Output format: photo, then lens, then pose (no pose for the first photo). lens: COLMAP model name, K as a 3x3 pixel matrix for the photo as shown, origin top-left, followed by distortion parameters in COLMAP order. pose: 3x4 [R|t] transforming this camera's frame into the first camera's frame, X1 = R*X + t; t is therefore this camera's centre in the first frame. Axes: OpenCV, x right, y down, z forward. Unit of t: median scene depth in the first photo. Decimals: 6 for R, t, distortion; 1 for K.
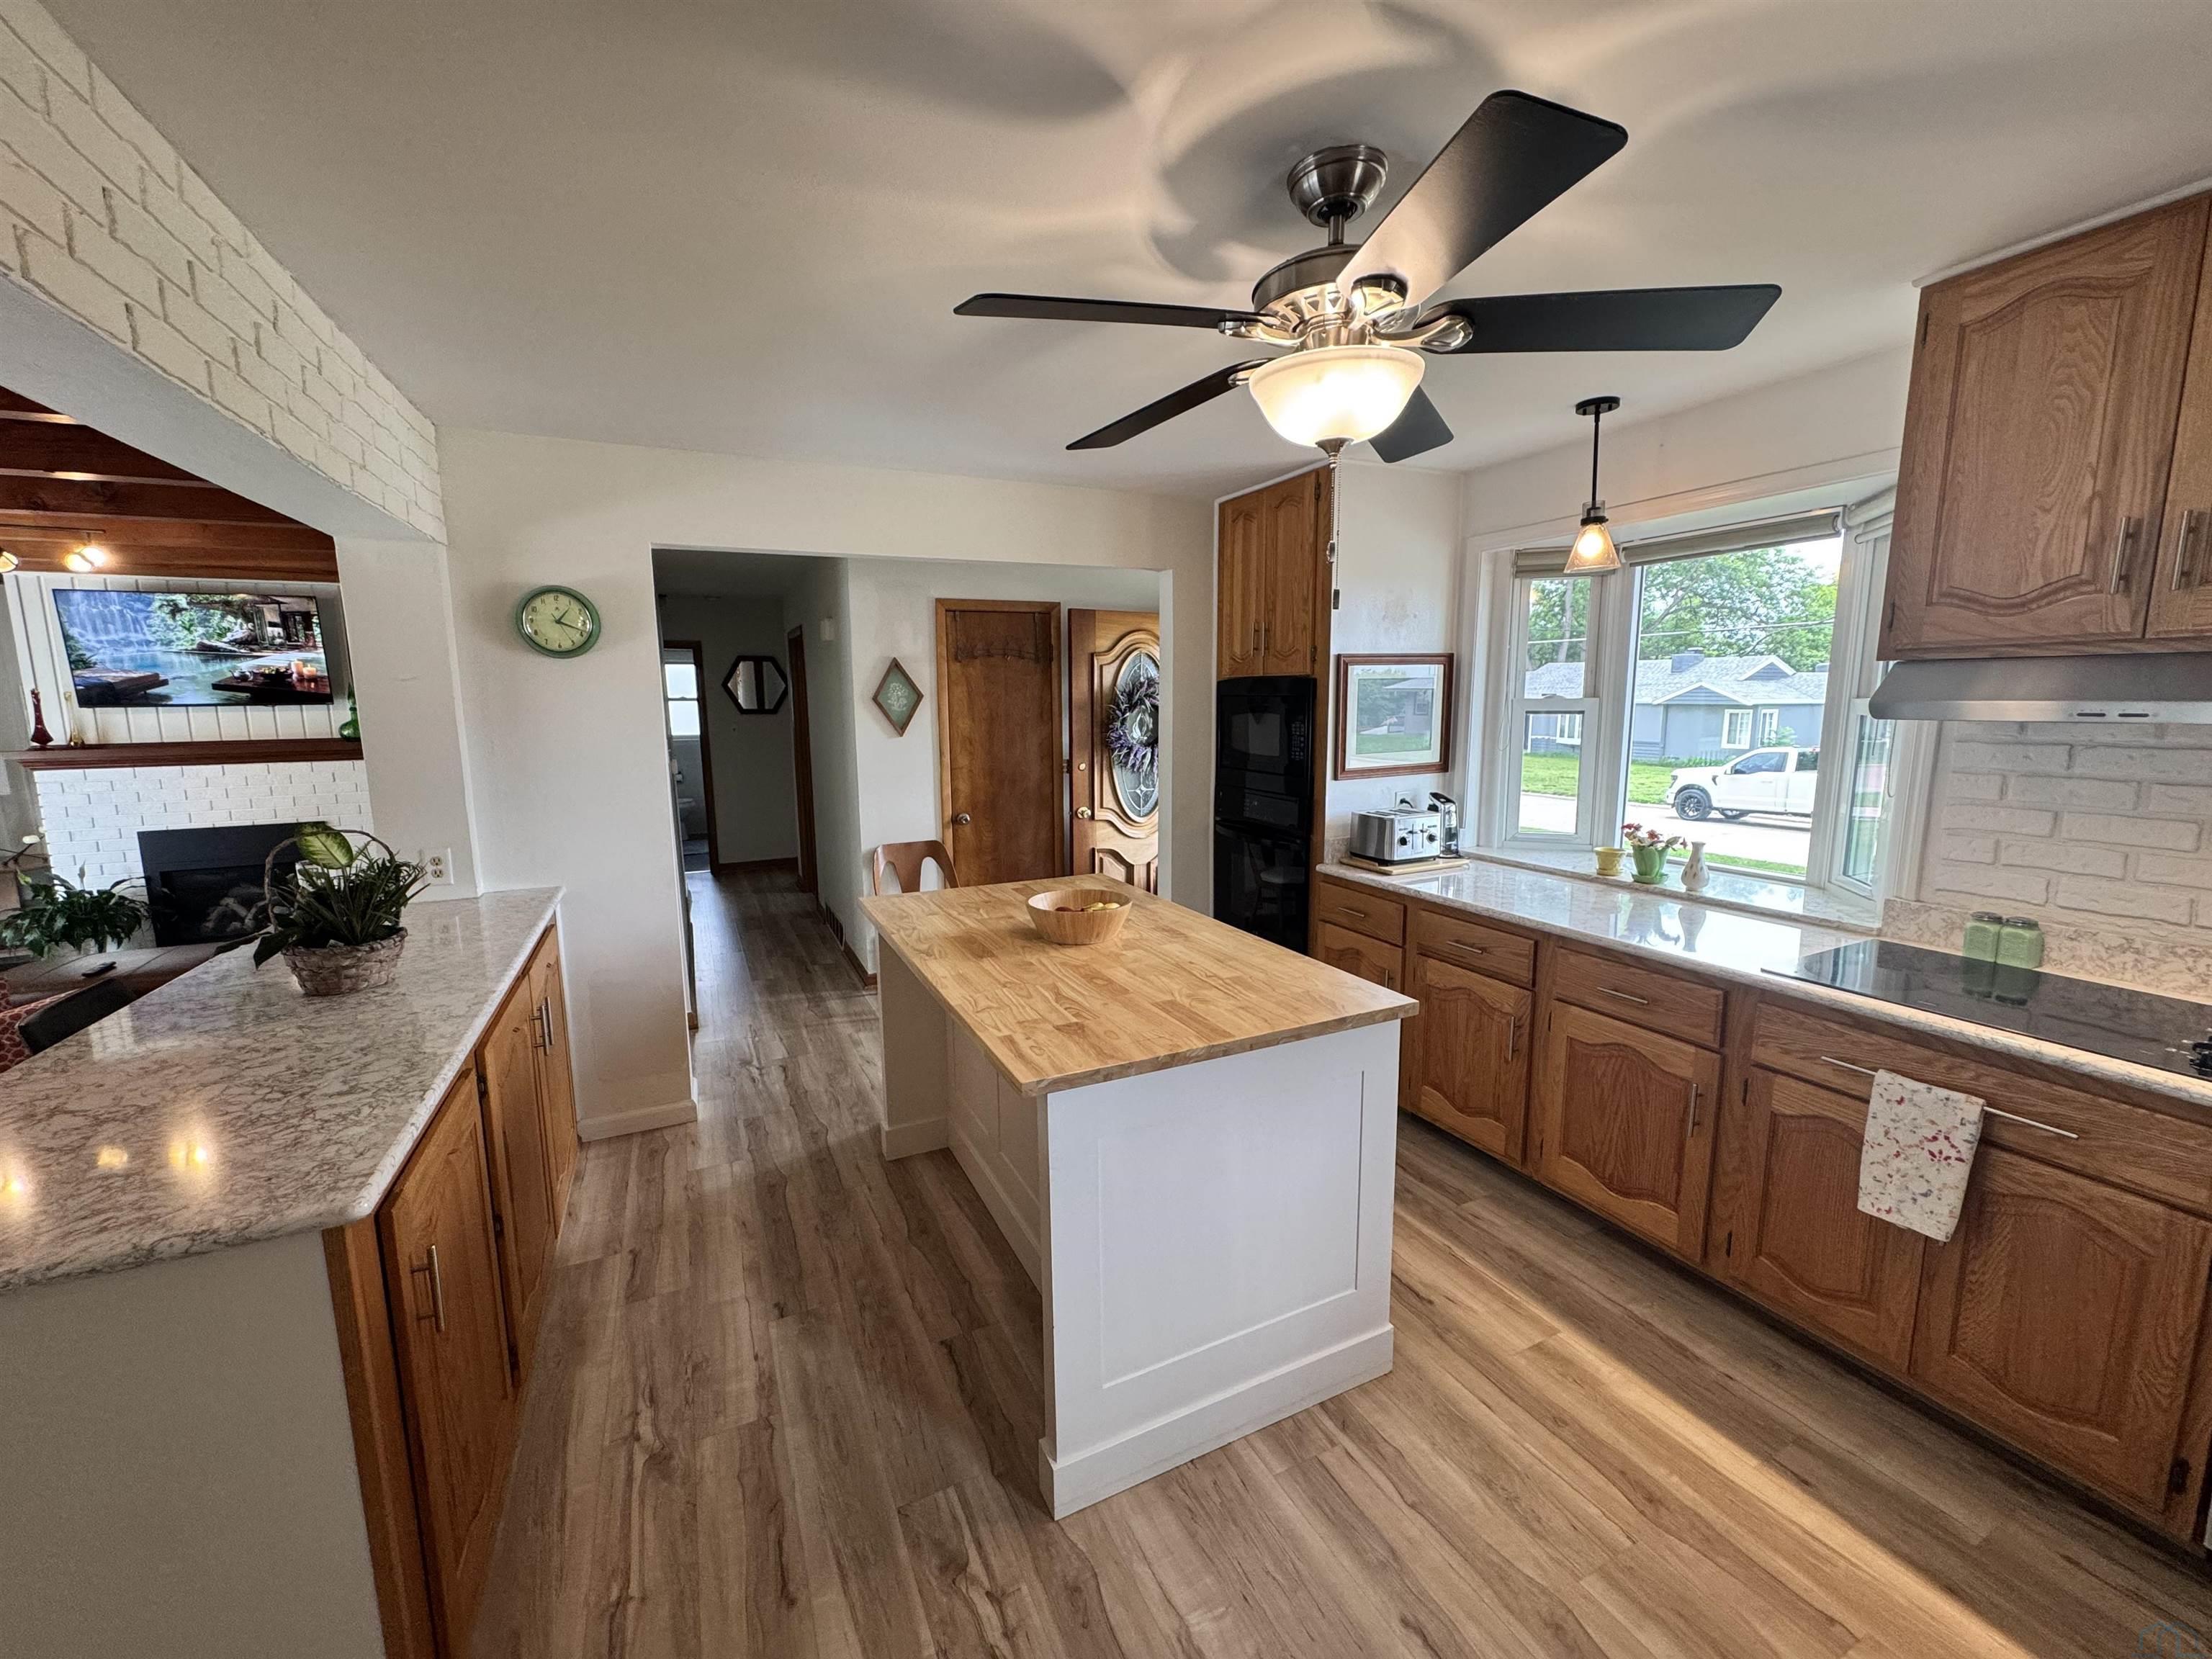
lens RADIAL K [[884.1, 0, 1107.3], [0, 884.1, 829.0], [0, 0, 1]] dist [-0.002779, 0.000590]
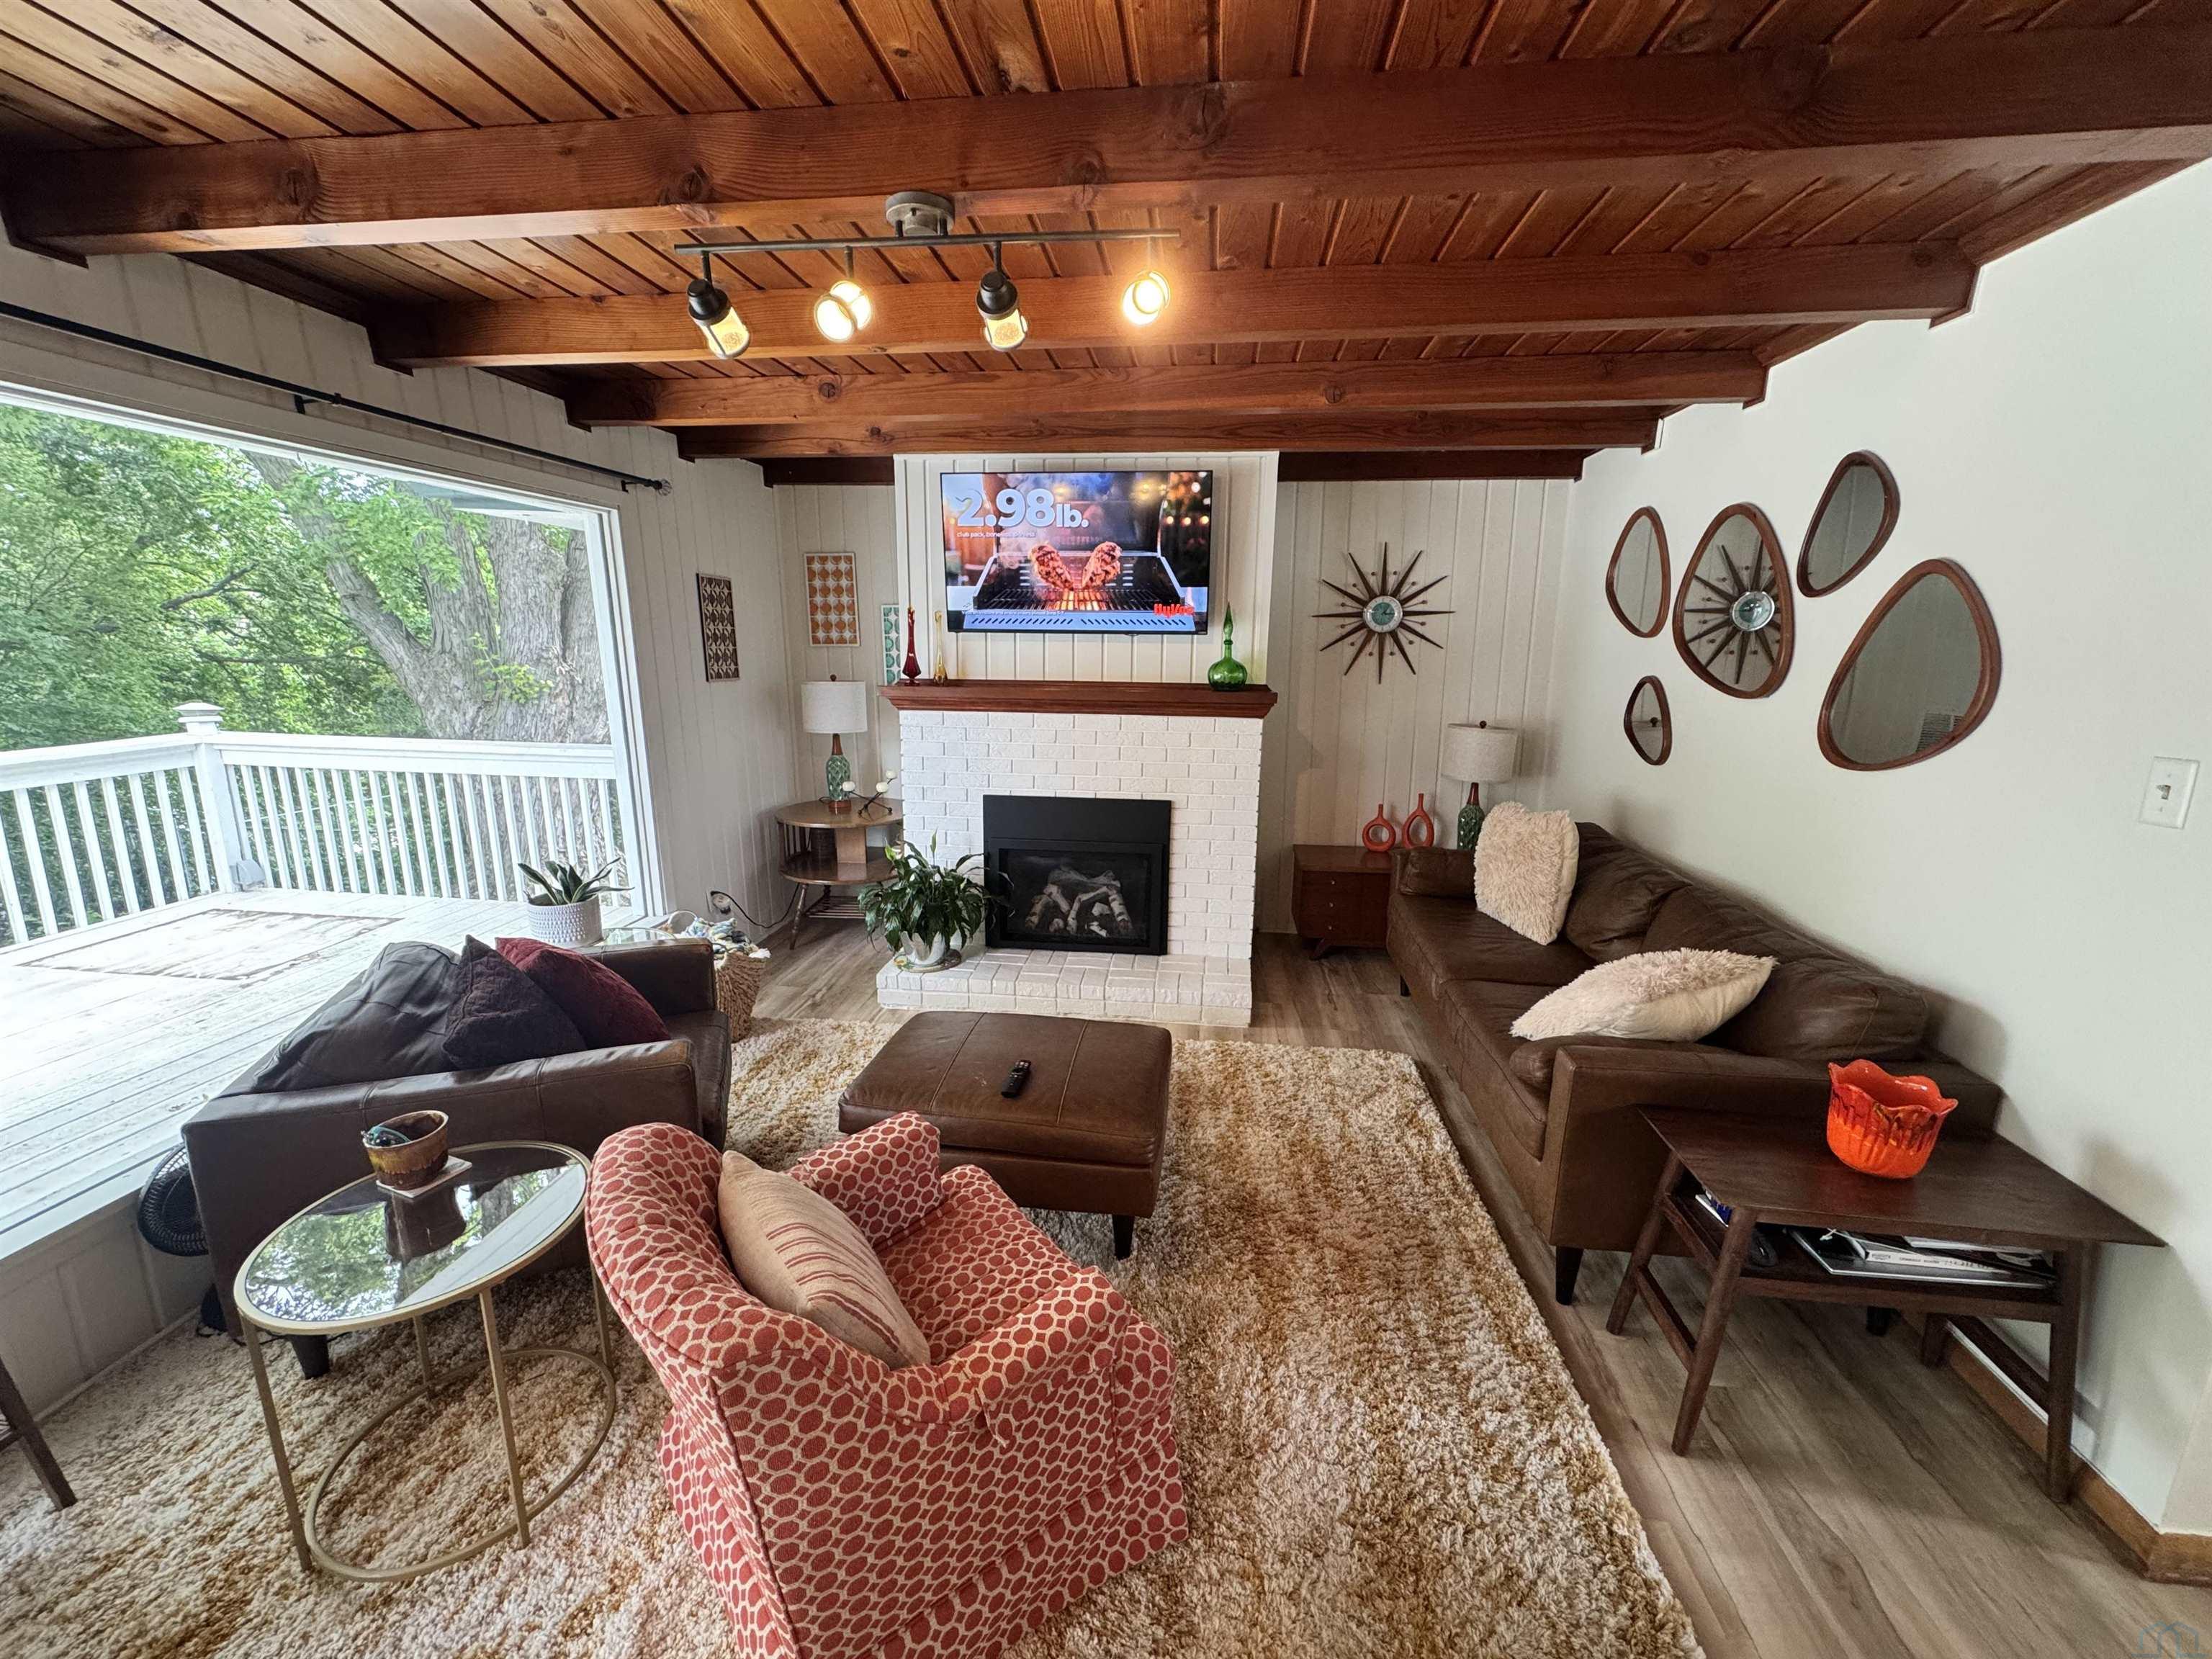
lens RADIAL K [[884.1, 0, 1104.9], [0, 884.1, 827.8], [0, 0, 1]] dist [-0.002779, 0.000590]
pose [[0.841436, 0.134136, -0.523443, -1.040625], [-0.101076, 0.990673, 0.091386, -0.086881], [0.530819, -0.023988, 0.847146, 0.689163]]
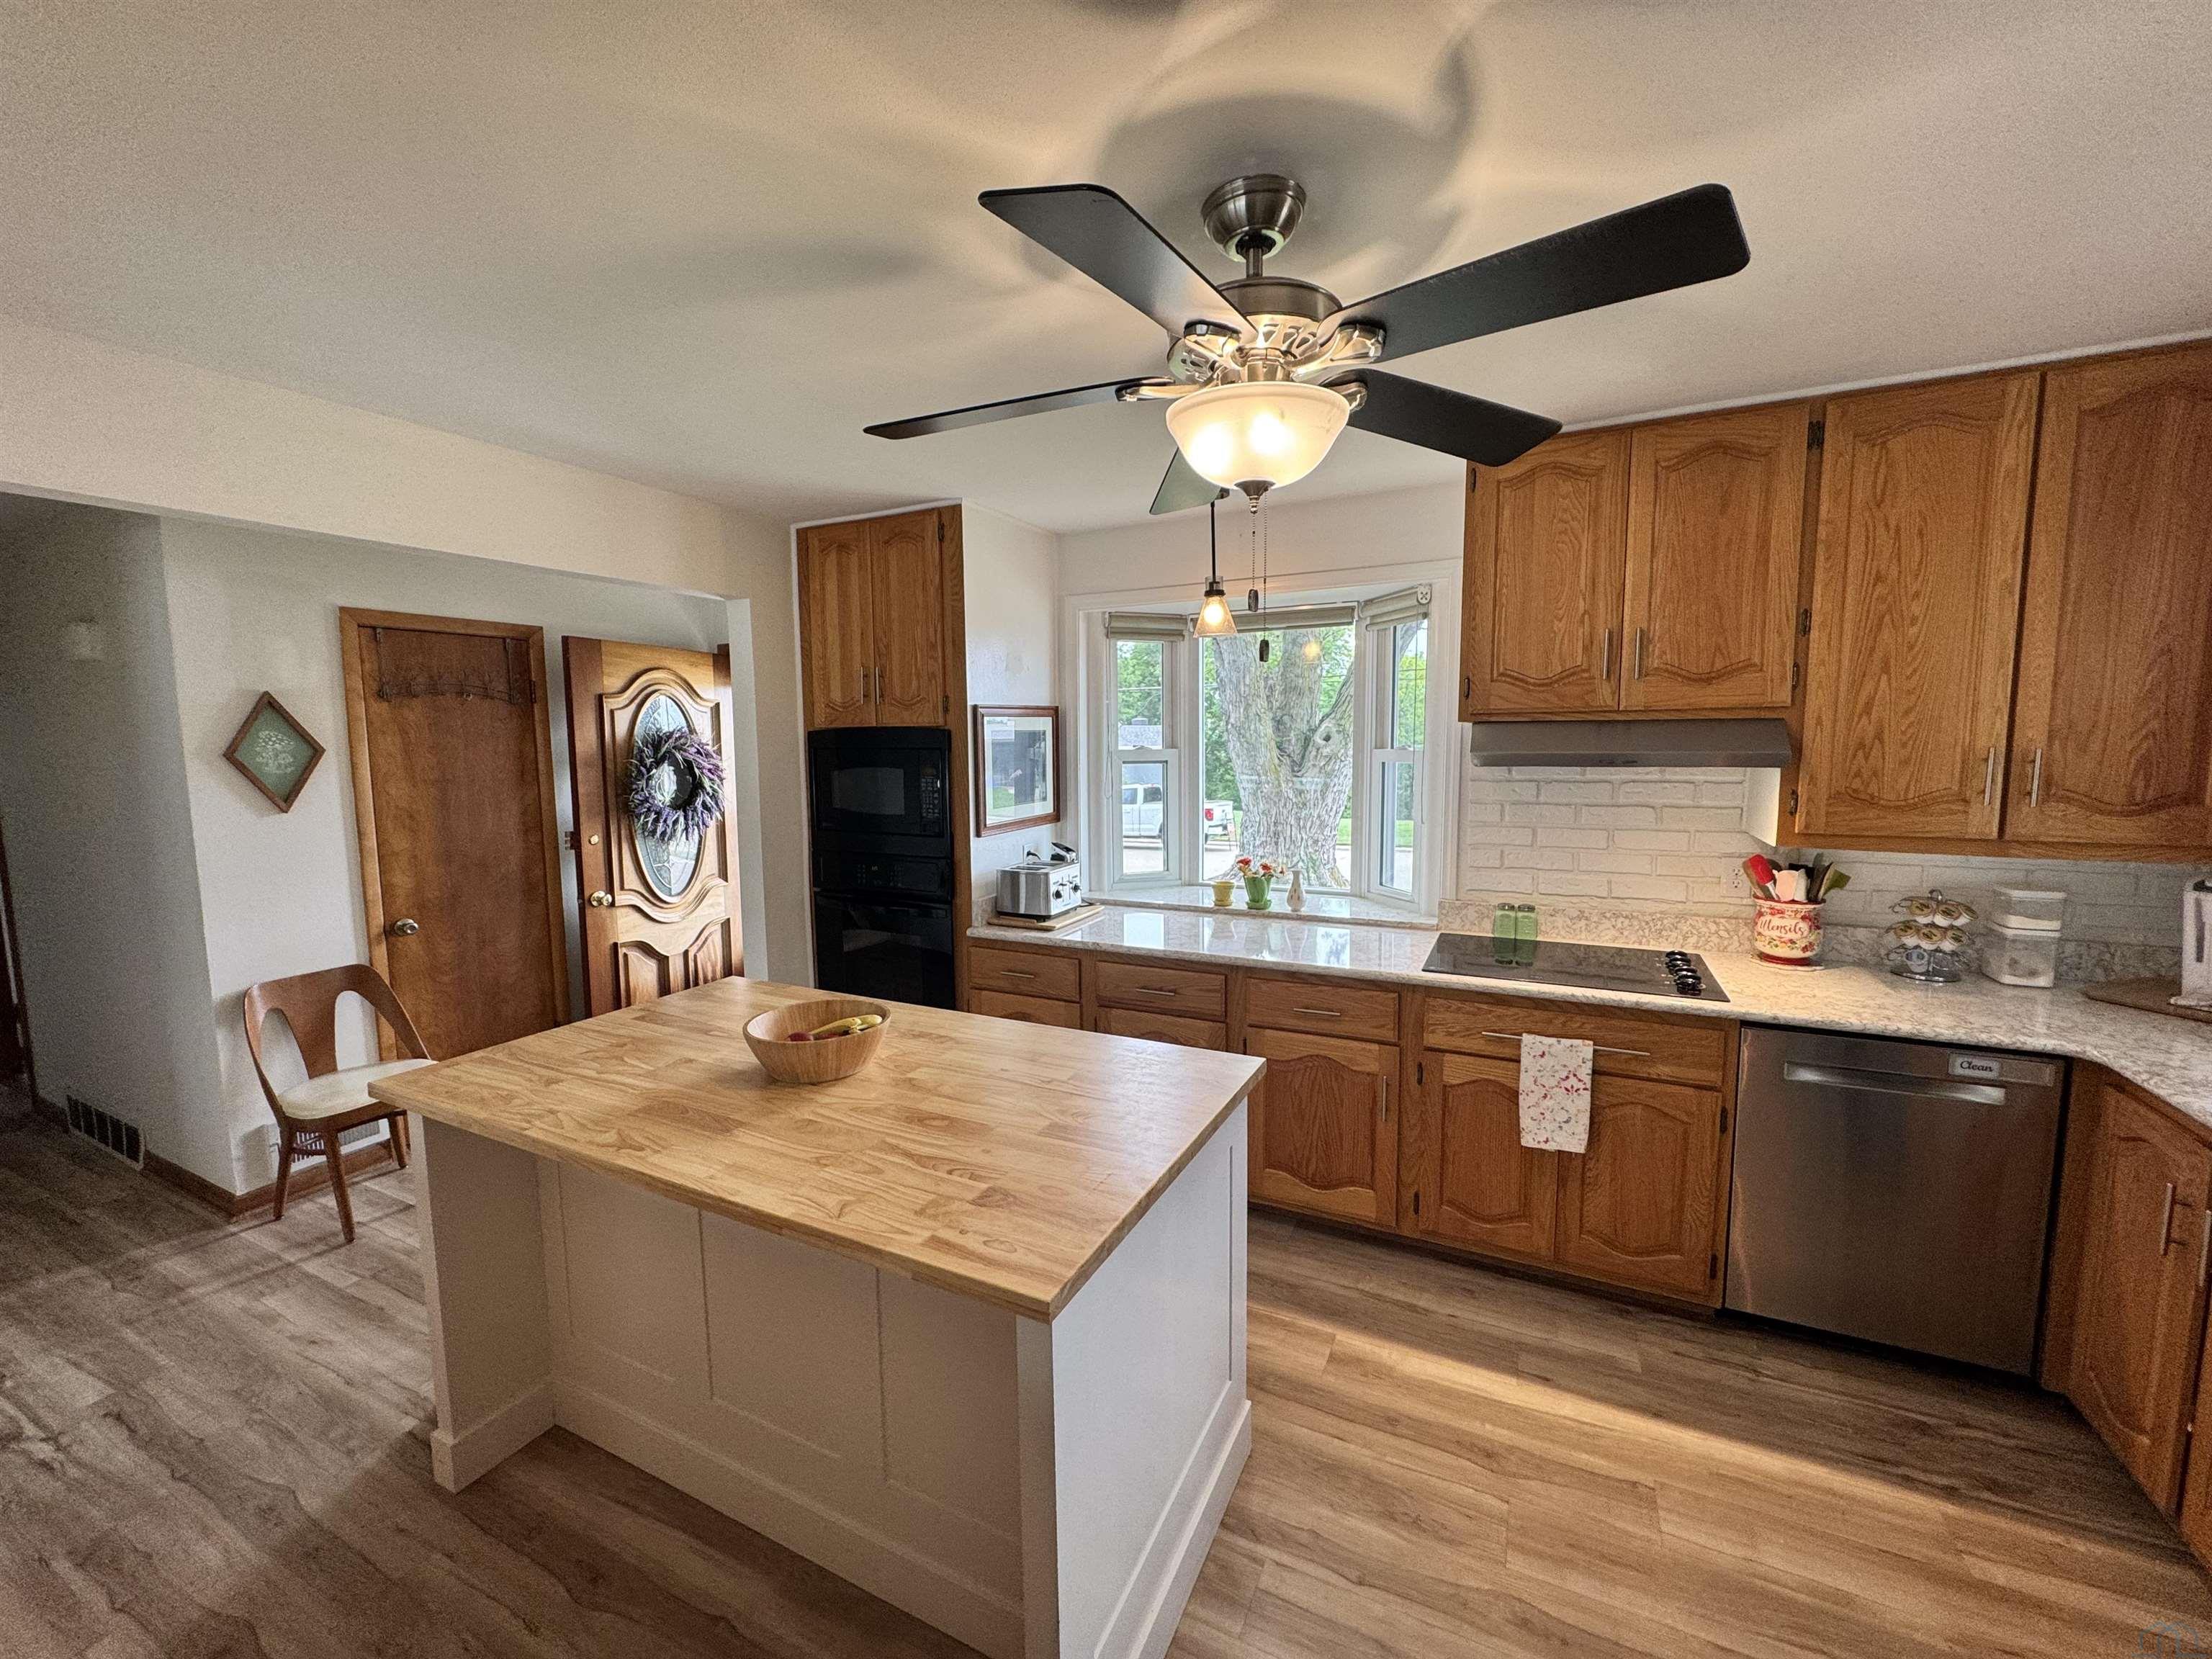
lens RADIAL K [[884.1, 0, 1108.3], [0, 884.1, 828.2], [0, 0, 1]] dist [-0.002779, 0.000590]
pose [[0.791001, -0.060527, 0.608814, -0.245039], [0.093423, 0.995374, -0.022422, -0.036468], [-0.604640, 0.074613, 0.792996, 0.200367]]
